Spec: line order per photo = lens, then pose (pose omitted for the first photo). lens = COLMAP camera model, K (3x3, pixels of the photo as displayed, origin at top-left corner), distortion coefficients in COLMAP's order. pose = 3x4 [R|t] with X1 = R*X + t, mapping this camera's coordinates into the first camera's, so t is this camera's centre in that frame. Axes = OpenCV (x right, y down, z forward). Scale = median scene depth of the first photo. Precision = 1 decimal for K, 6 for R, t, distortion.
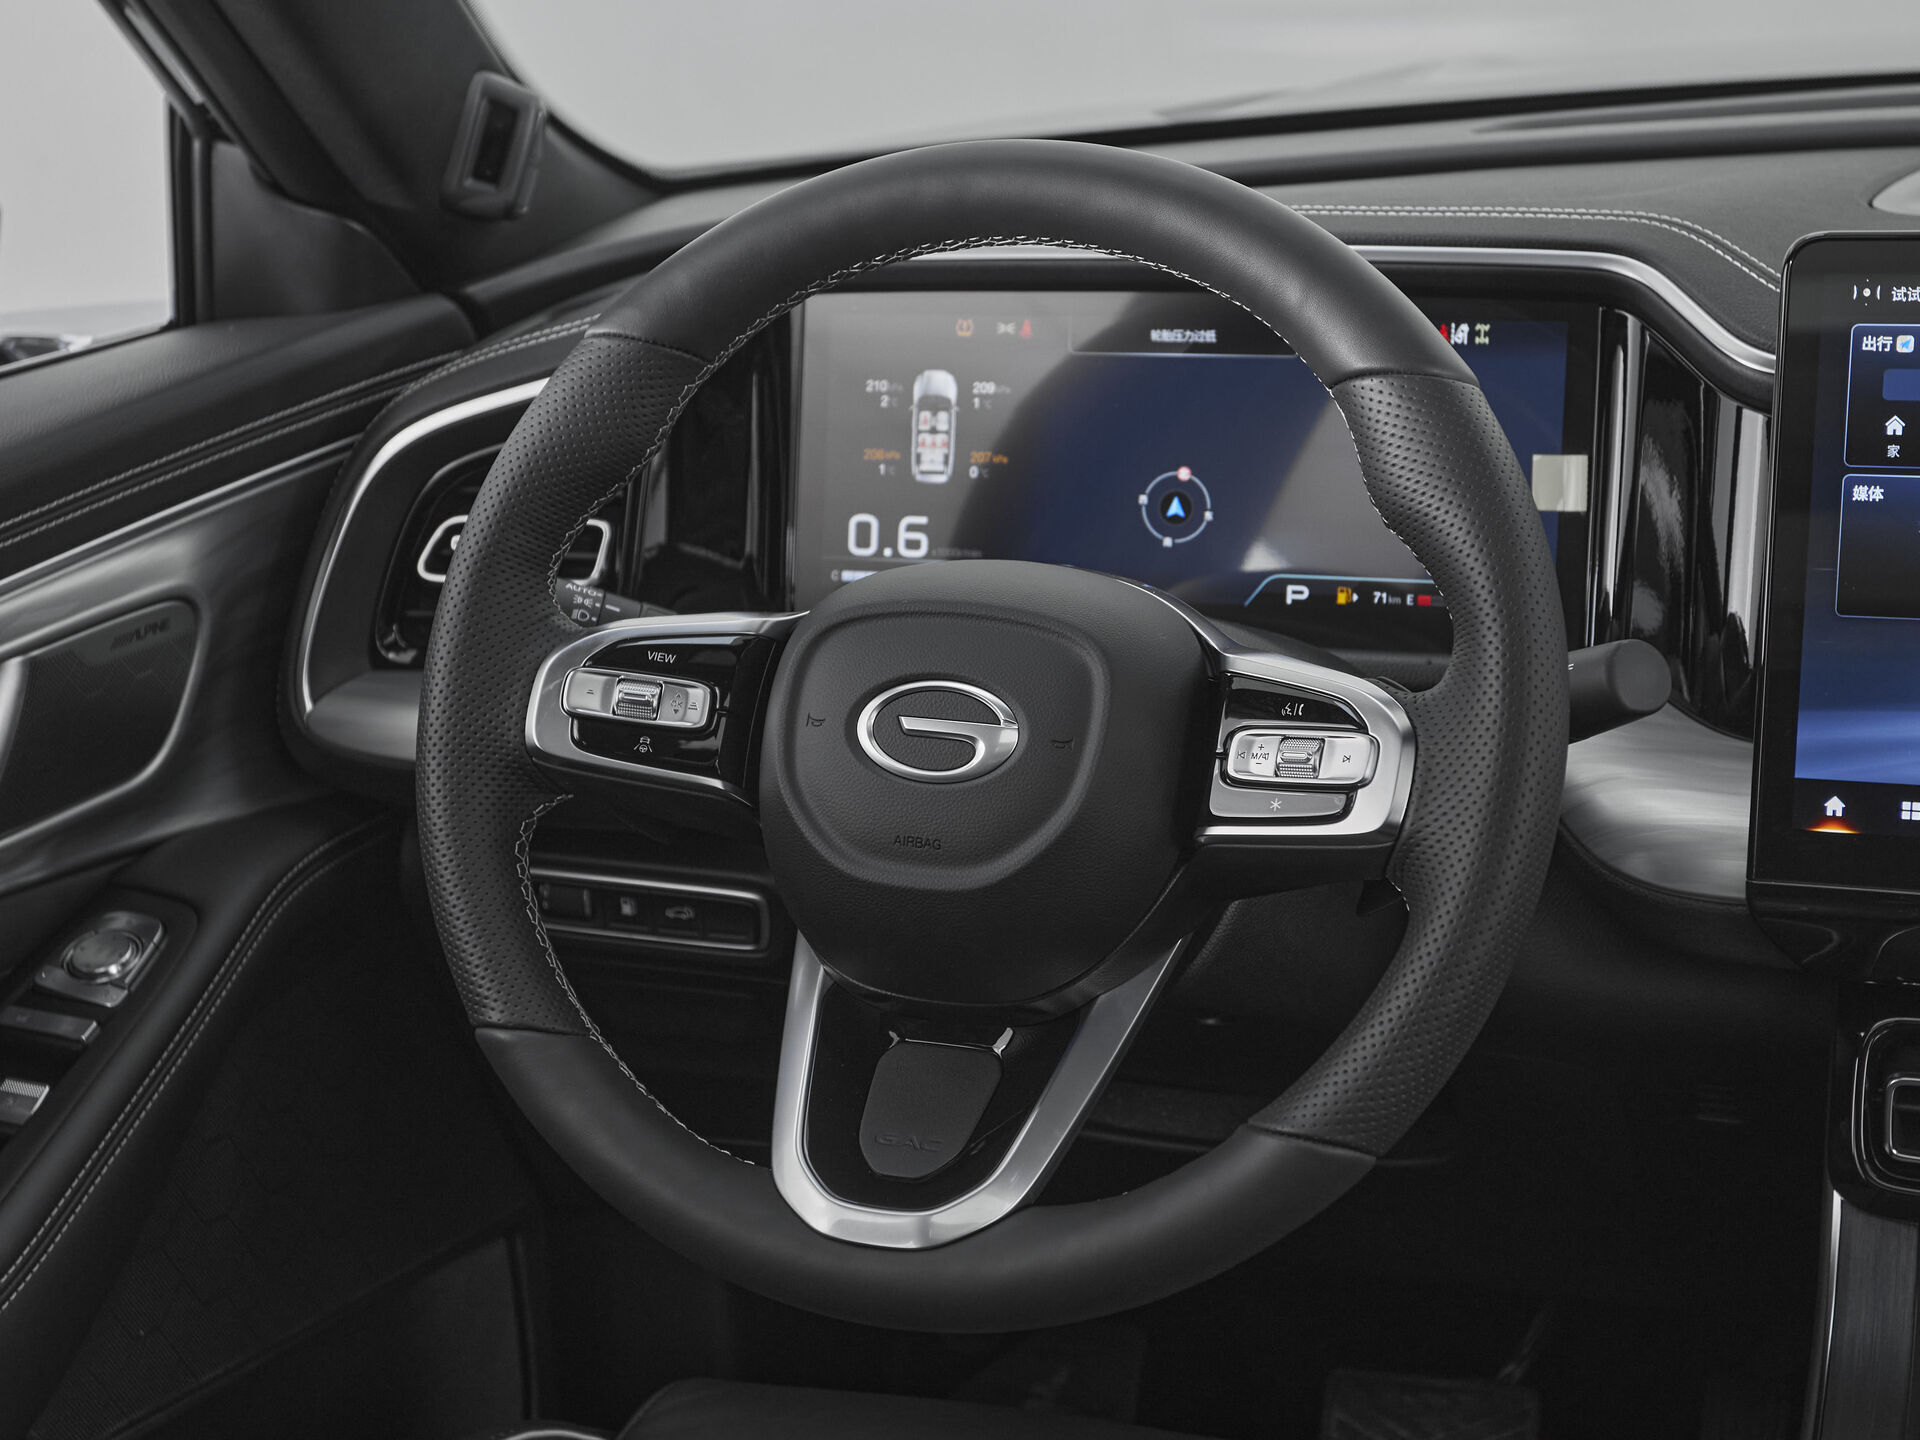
lens RADIAL K [[3124.6, 0, 960.0], [0, 3124.6, 720.0], [0, 0, 1]] dist [0.009446, -0.070692]
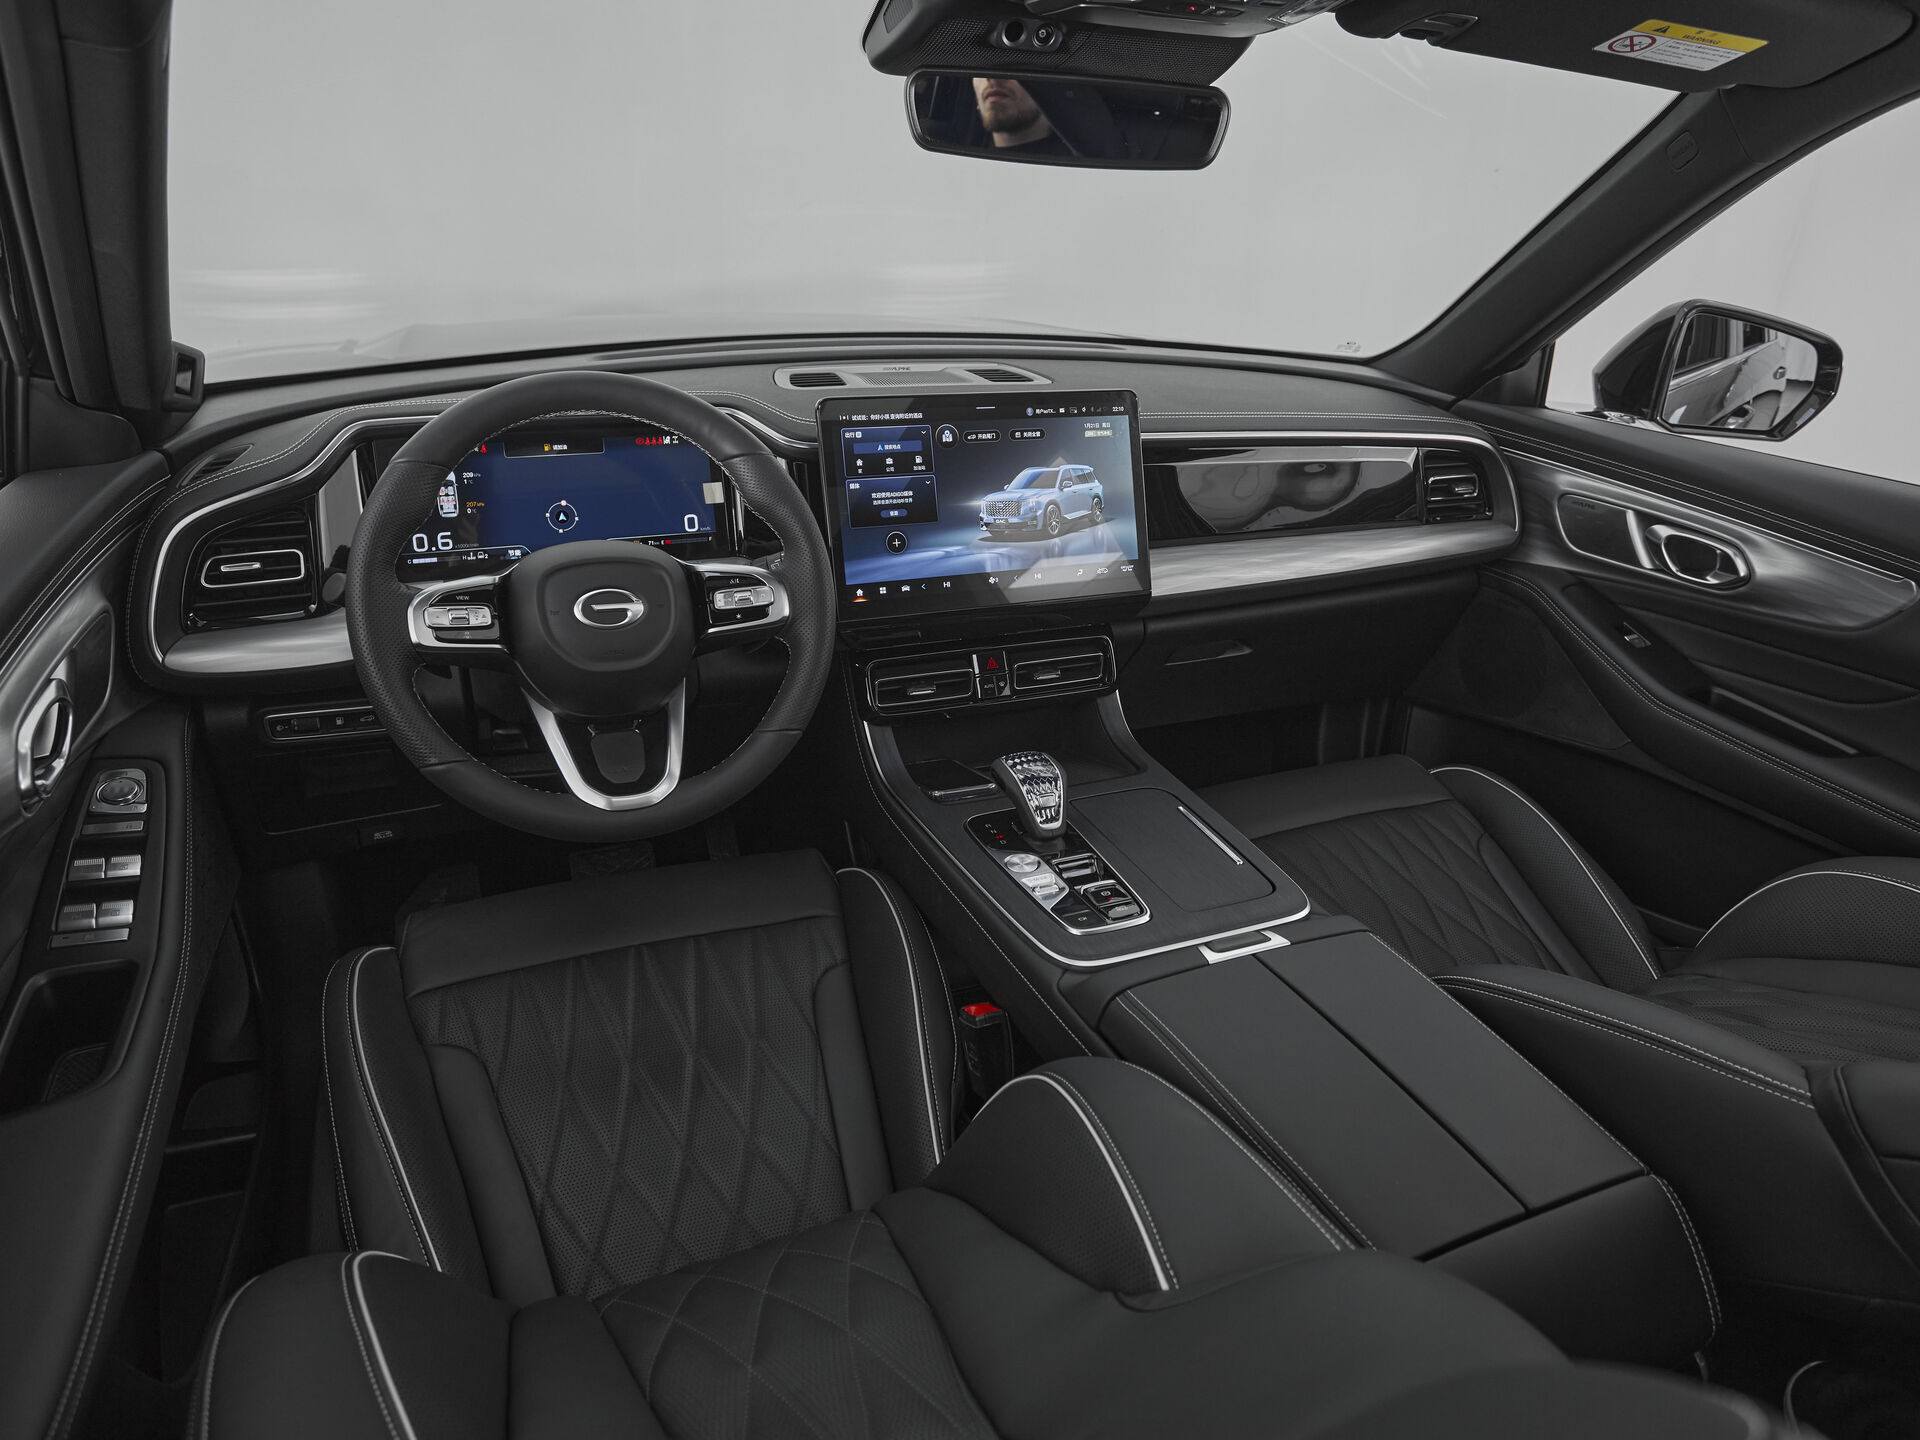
lens RADIAL K [[1248.6, 0, 988.4], [0, 1248.6, 710.9], [0, 0, 1]] dist [-0.045757, 0.000732]
pose [[0.718388, -0.199102, 0.666541, -0.448712], [0.129102, 0.979680, 0.153495, -0.028547], [-0.683558, -0.024217, 0.729494, 0.044543]]
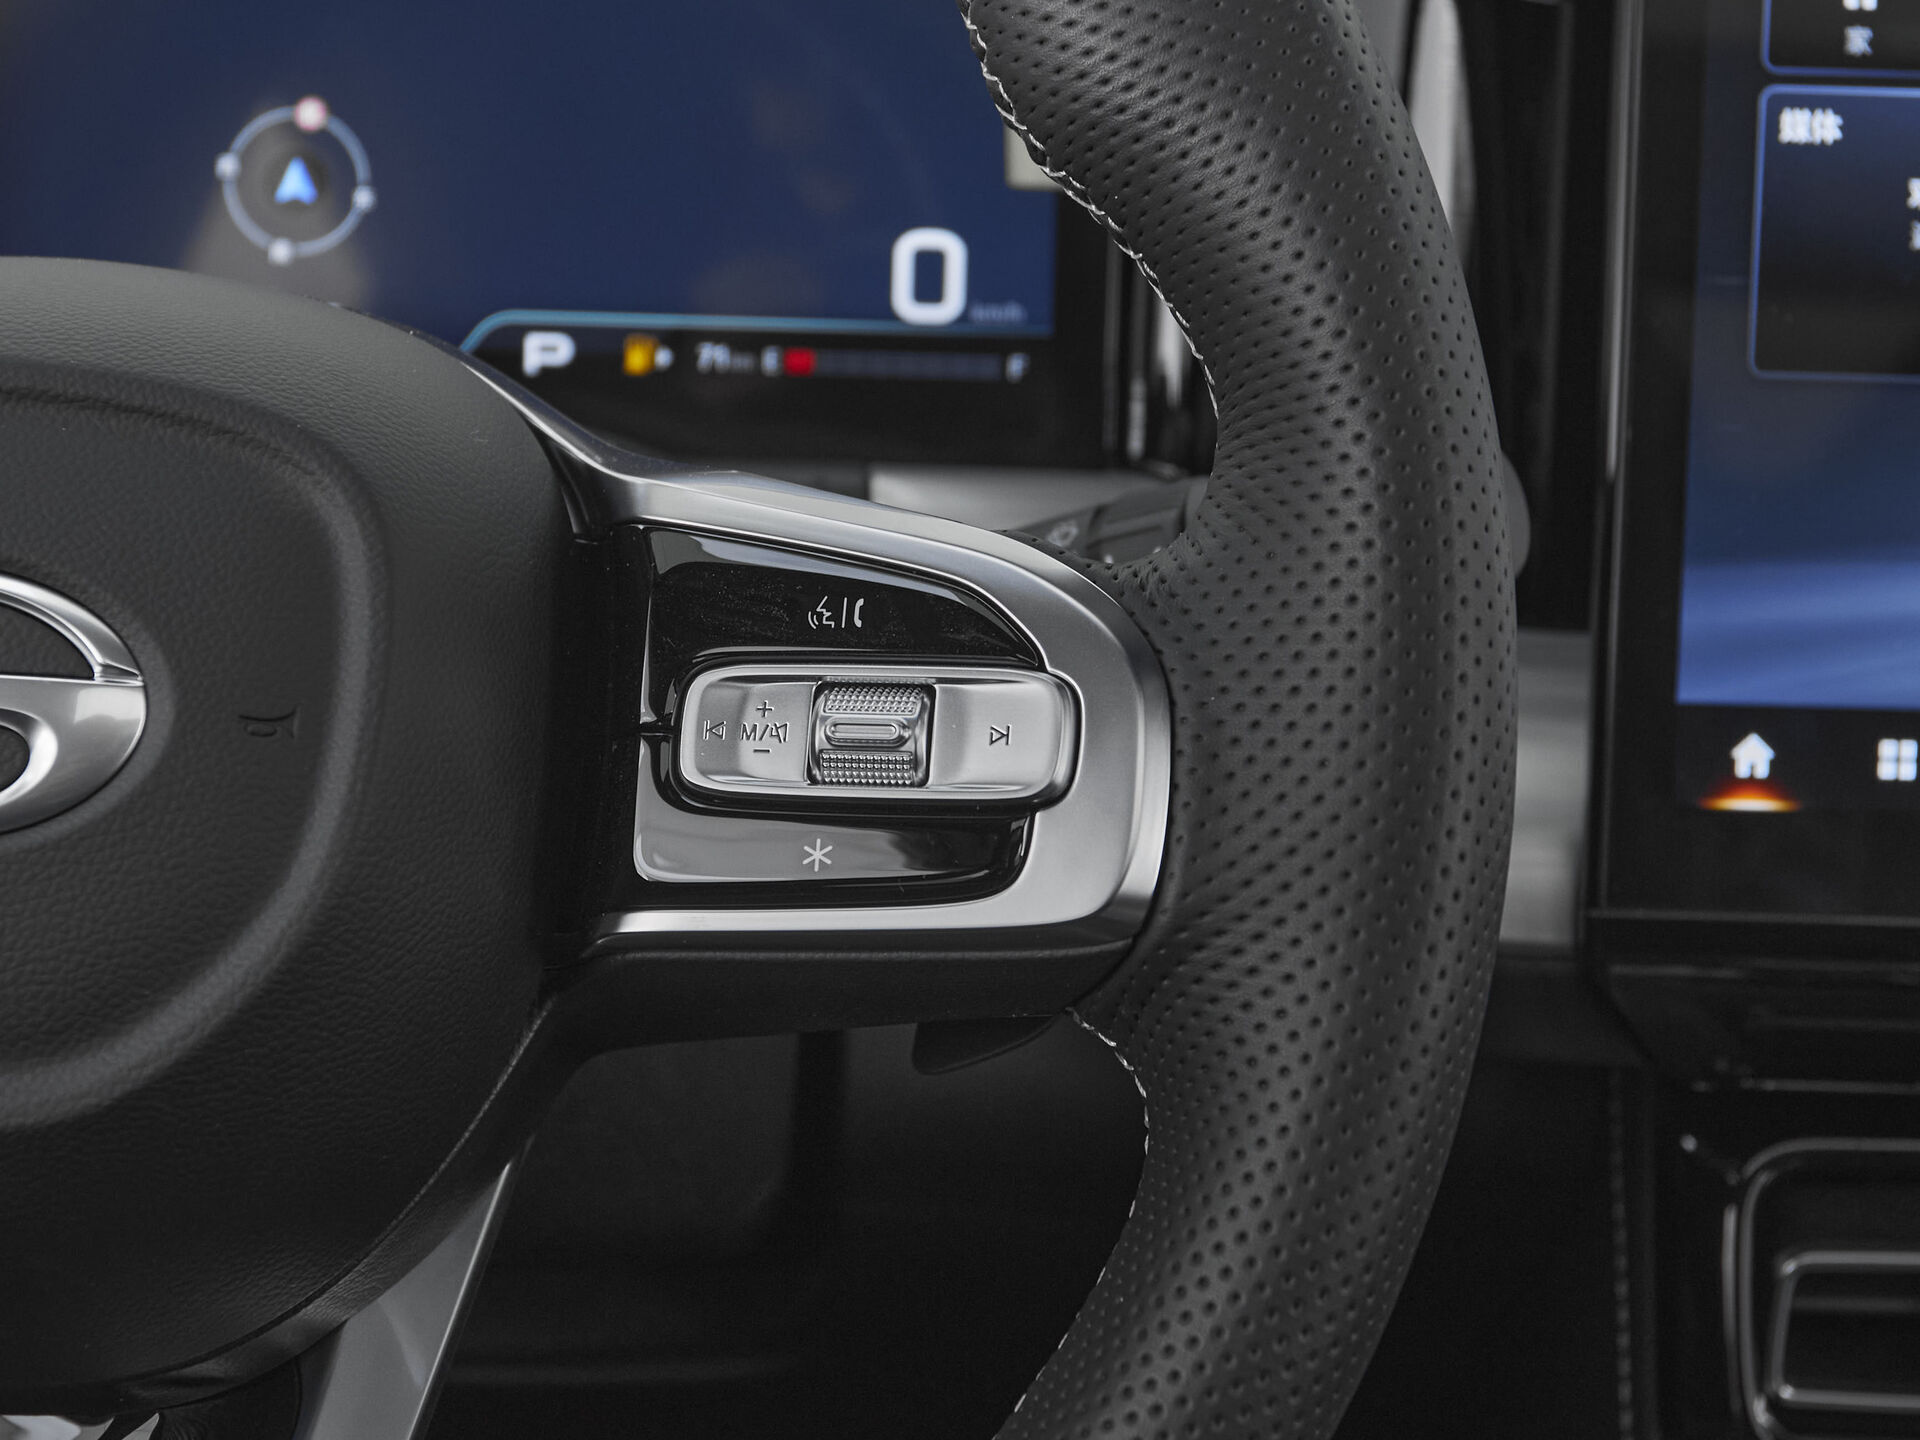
lens RADIAL K [[3273.8, 0, 877.1], [0, 3273.8, 725.0], [0, 0, 1]] dist [-0.018740, 0.079609]
pose [[0.939294, -0.046905, 0.339892, -0.030691], [0.026169, 0.997520, 0.065340, -0.015259], [-0.342114, -0.052479, 0.938192, 0.556264]]
